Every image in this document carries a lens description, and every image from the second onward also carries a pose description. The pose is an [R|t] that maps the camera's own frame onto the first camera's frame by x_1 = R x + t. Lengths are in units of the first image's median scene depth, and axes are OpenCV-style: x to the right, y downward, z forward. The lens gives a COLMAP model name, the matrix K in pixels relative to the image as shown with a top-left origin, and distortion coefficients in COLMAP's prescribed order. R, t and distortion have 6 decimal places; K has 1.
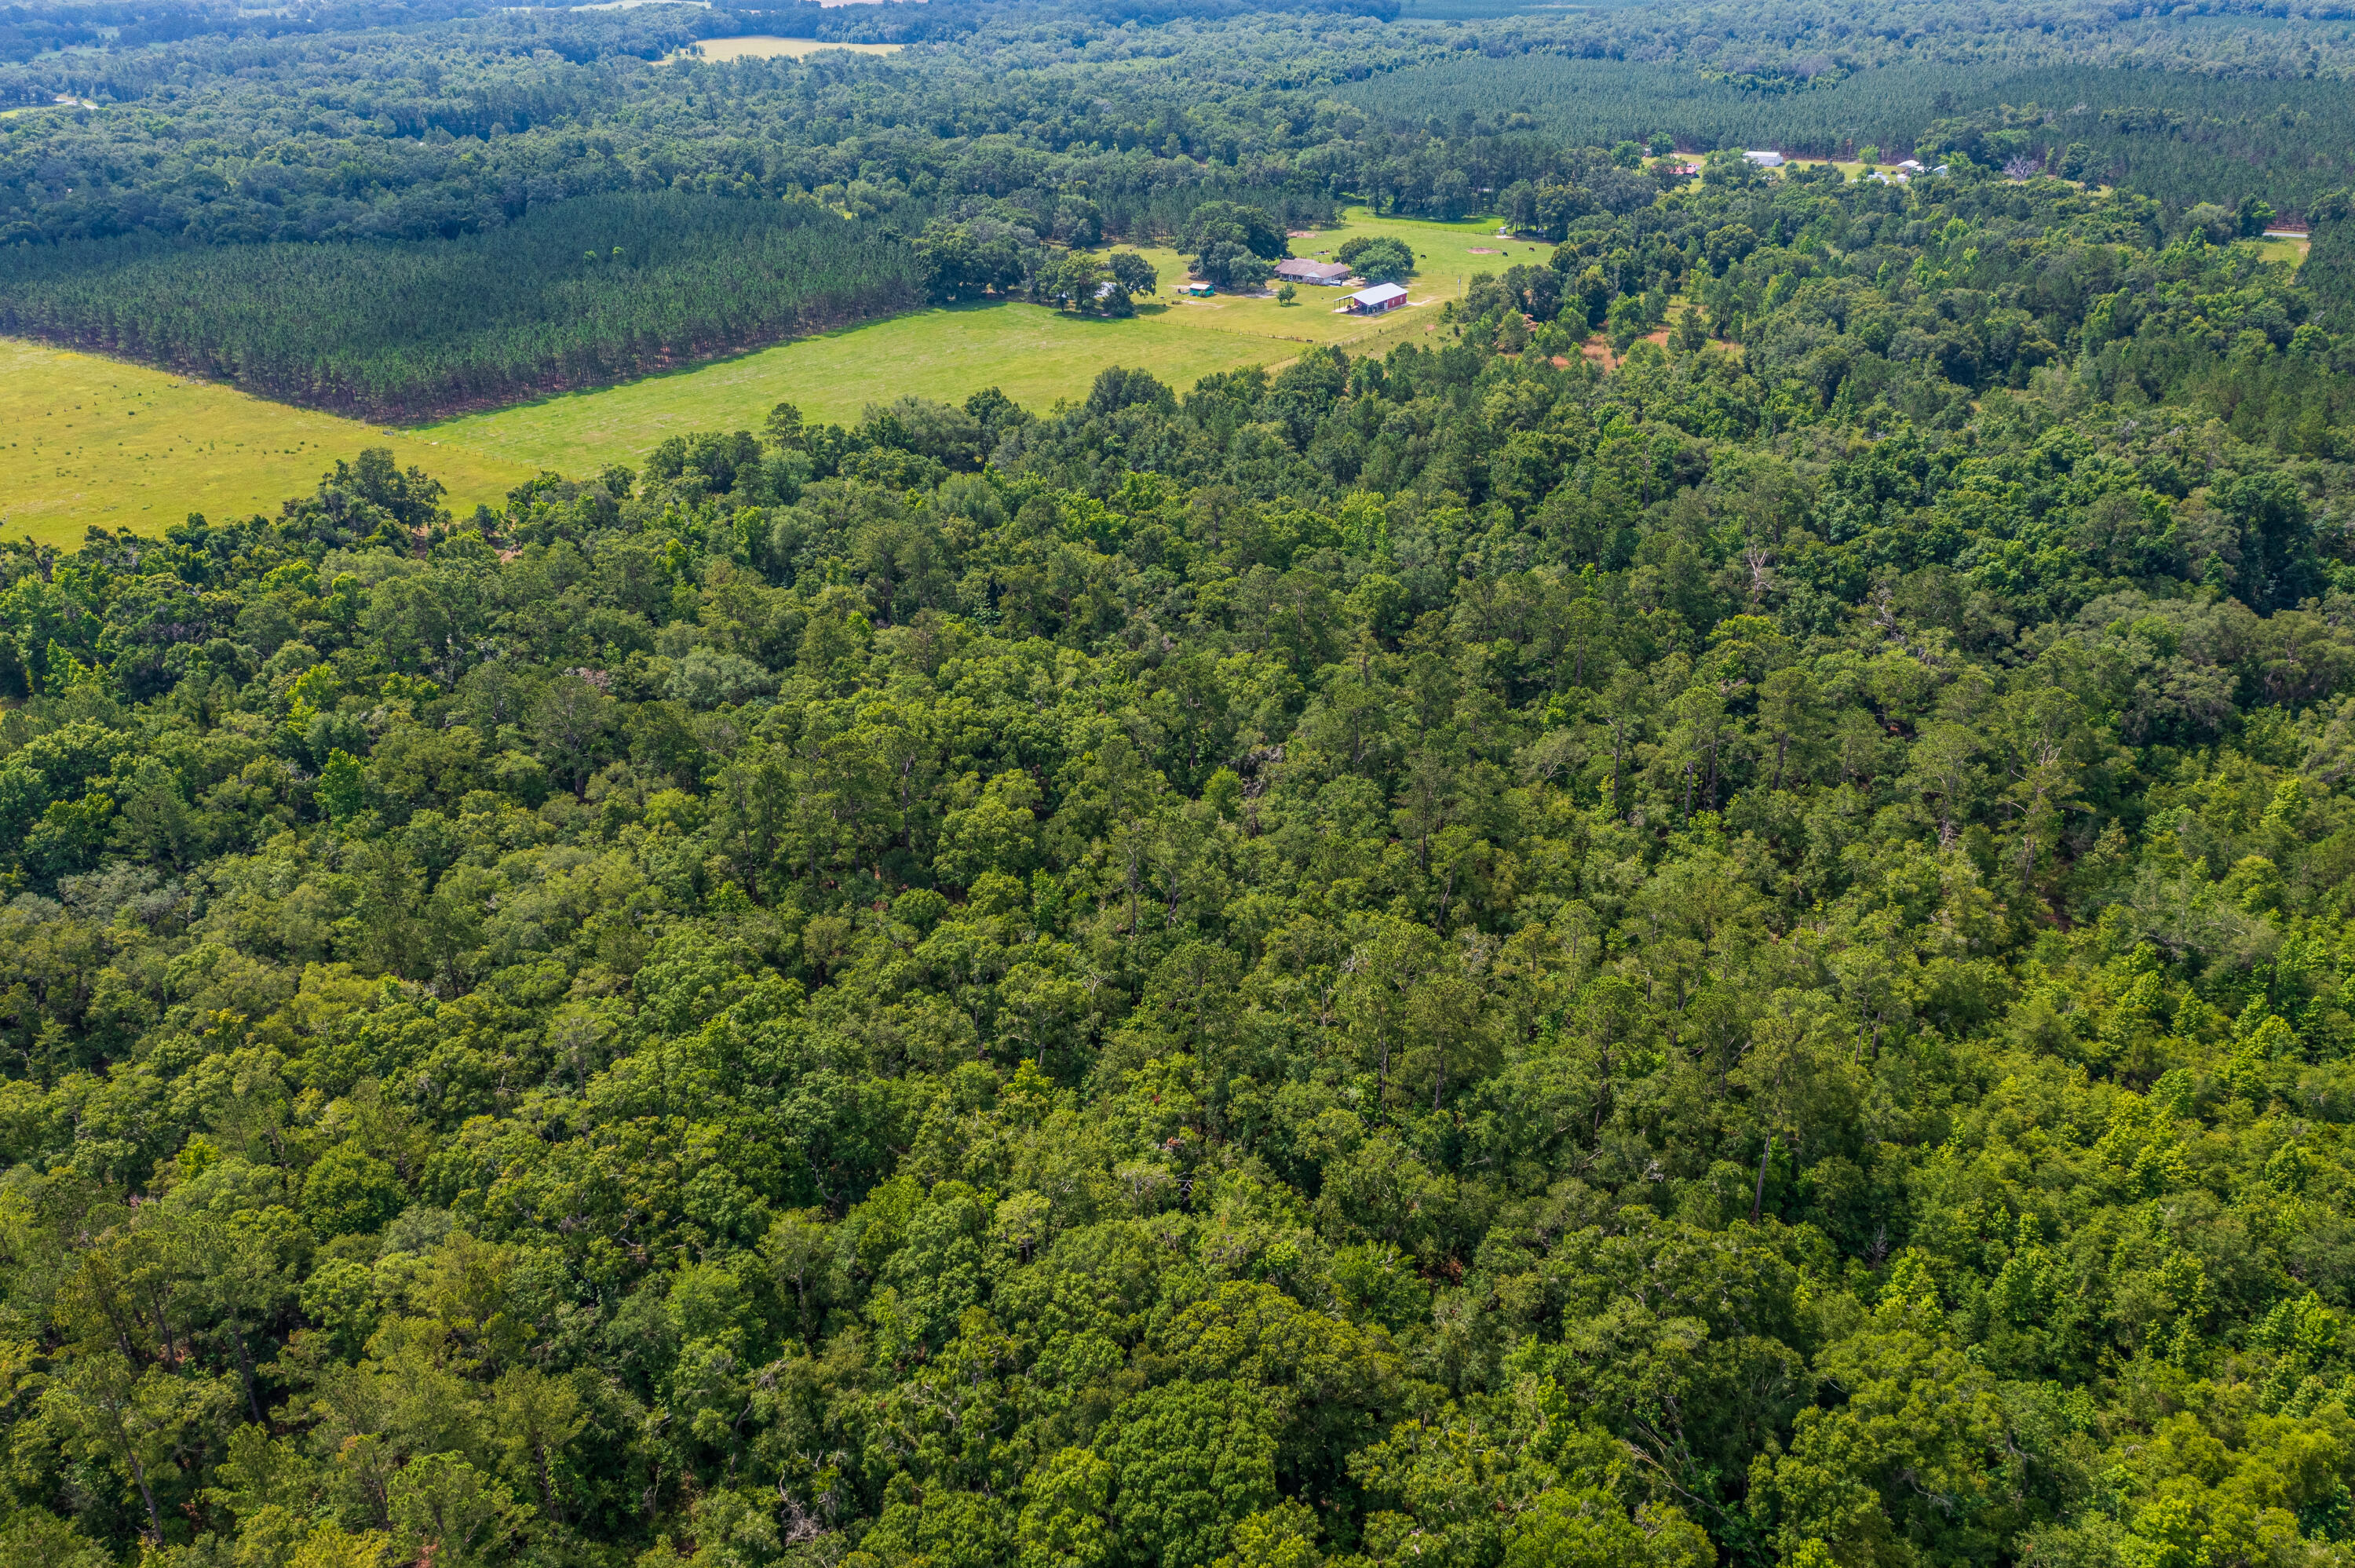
lens RADIAL K [[1891.4, 0, 1179.0], [0, 1891.4, 783.0], [0, 0, 1]] dist [-0.011722, -0.001450]
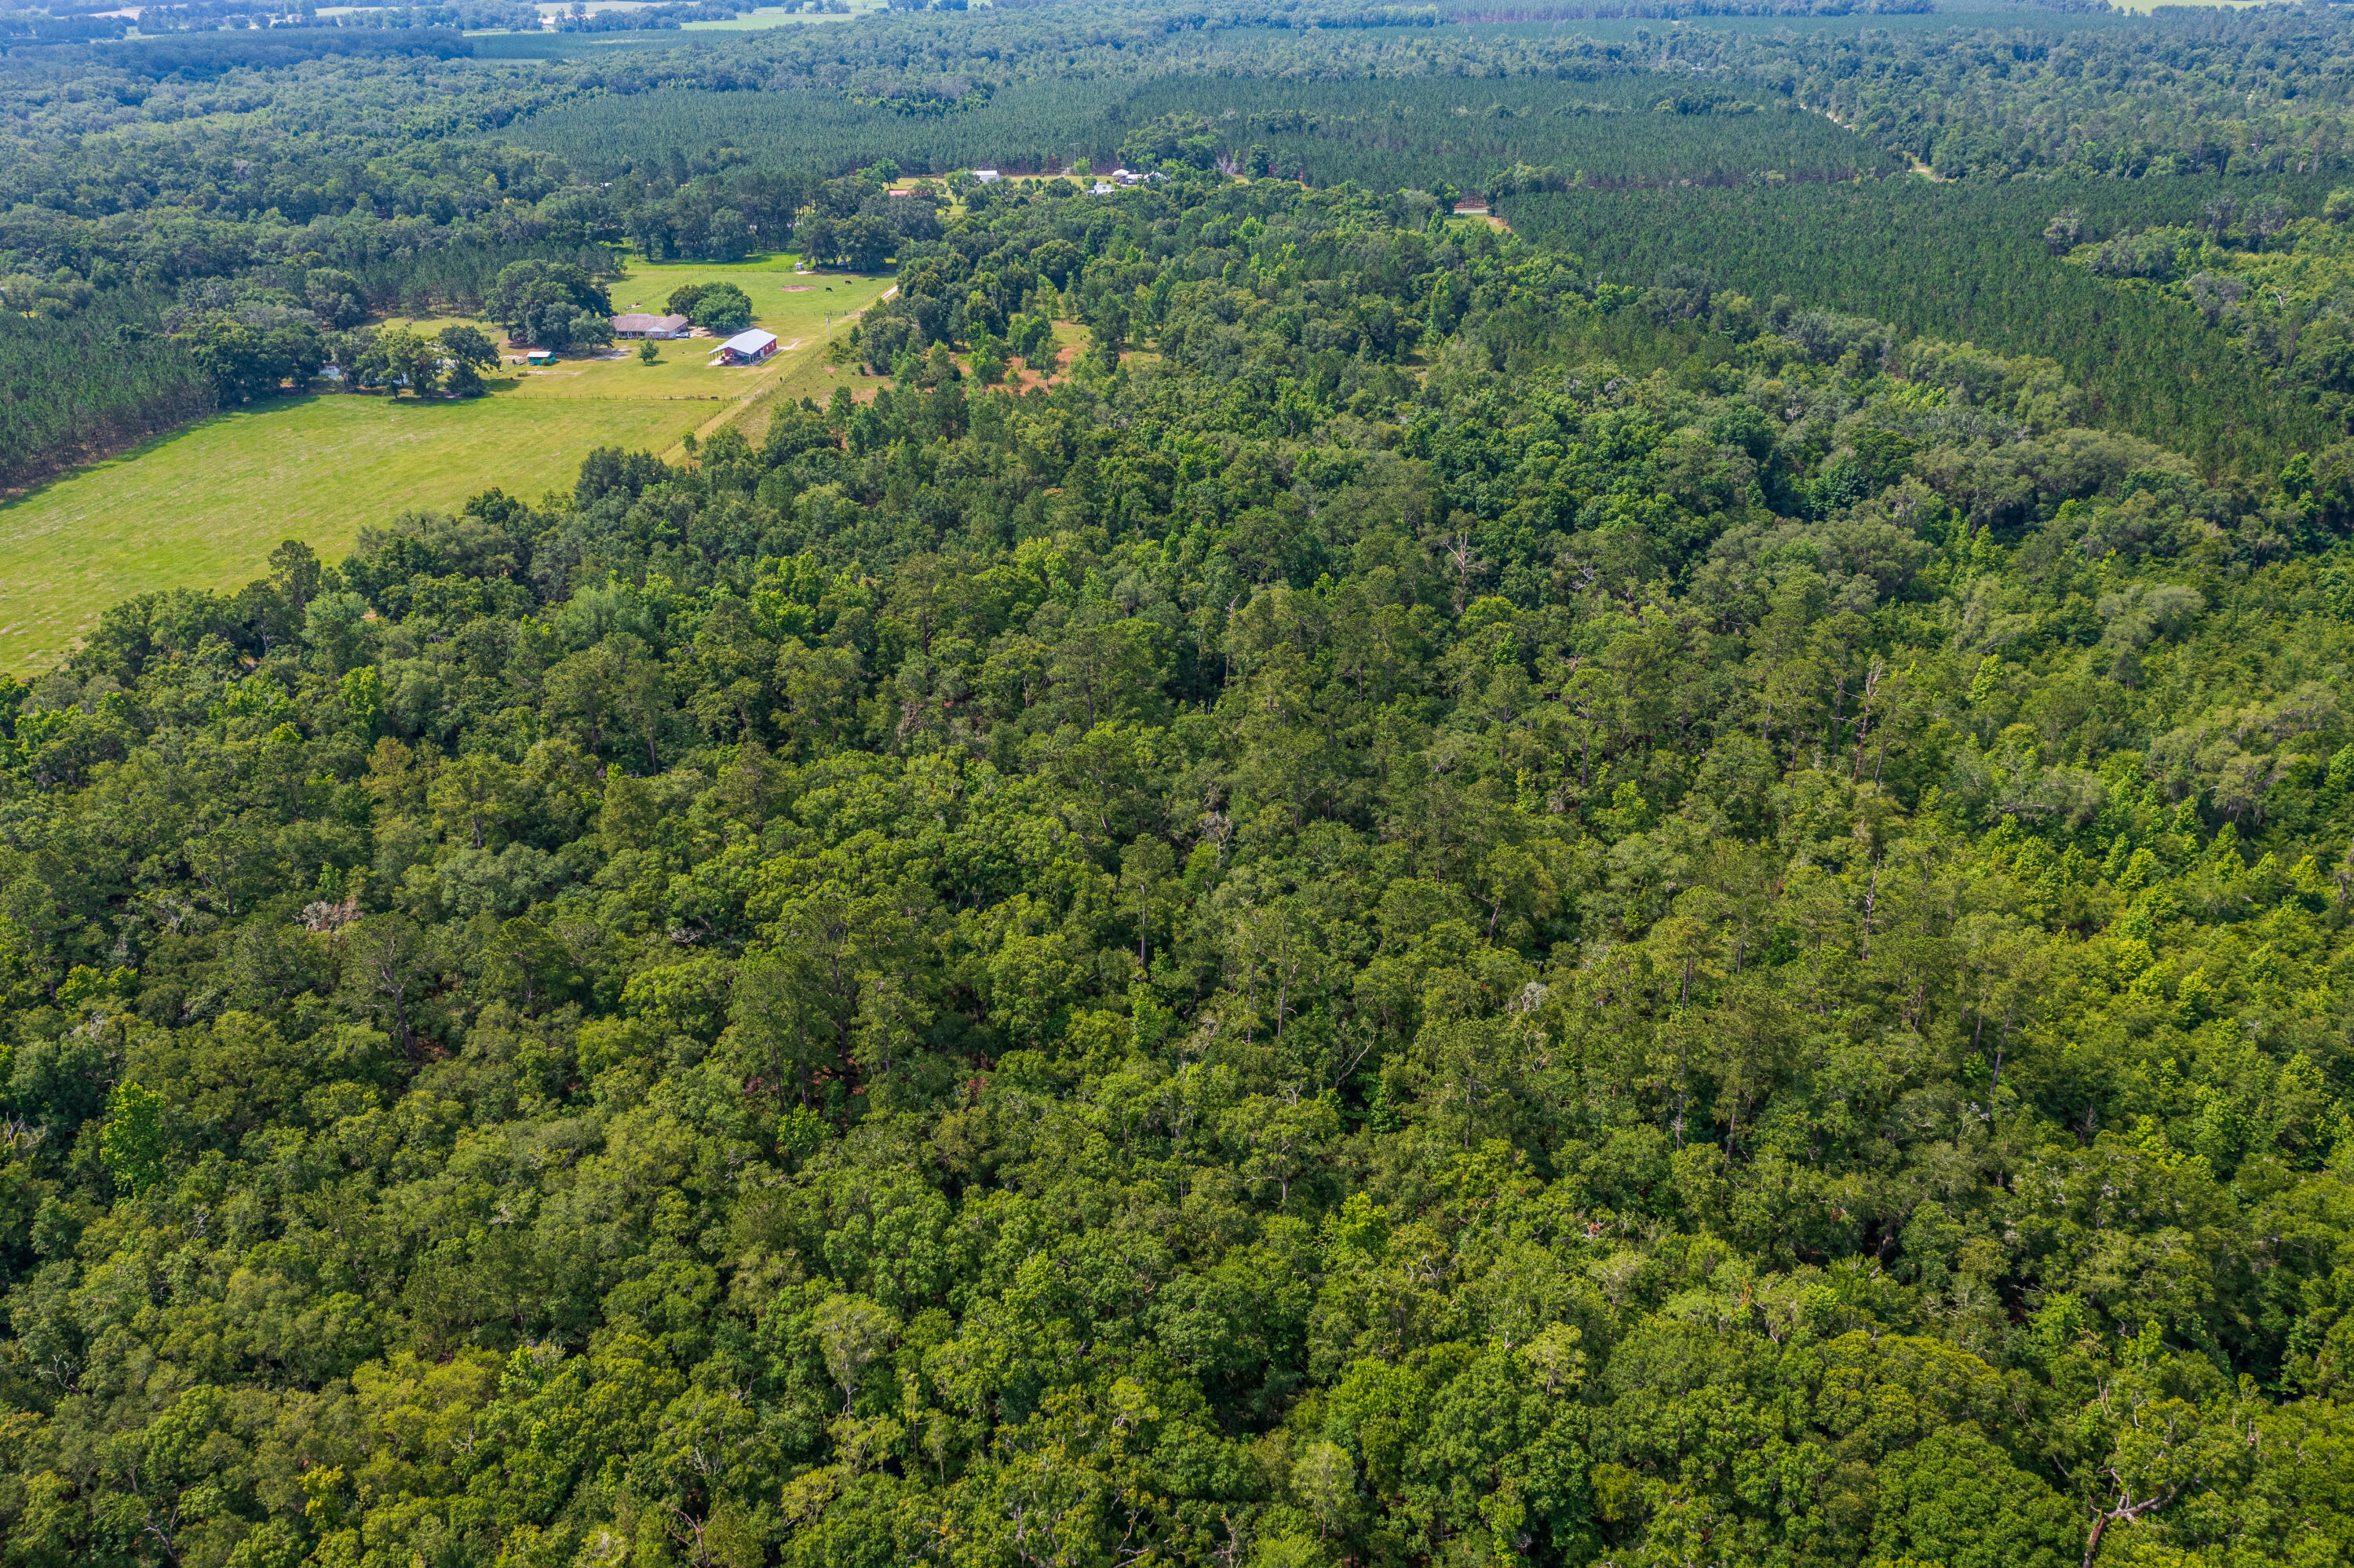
lens RADIAL K [[1890.7, 0, 1181.4], [0, 1890.7, 788.2], [0, 0, 1]] dist [-0.011722, -0.001450]
pose [[0.875820, -0.203313, 0.437724, -0.158350], [0.208908, 0.977275, 0.035929, -0.028746], [-0.435082, 0.059977, 0.898391, 0.069694]]
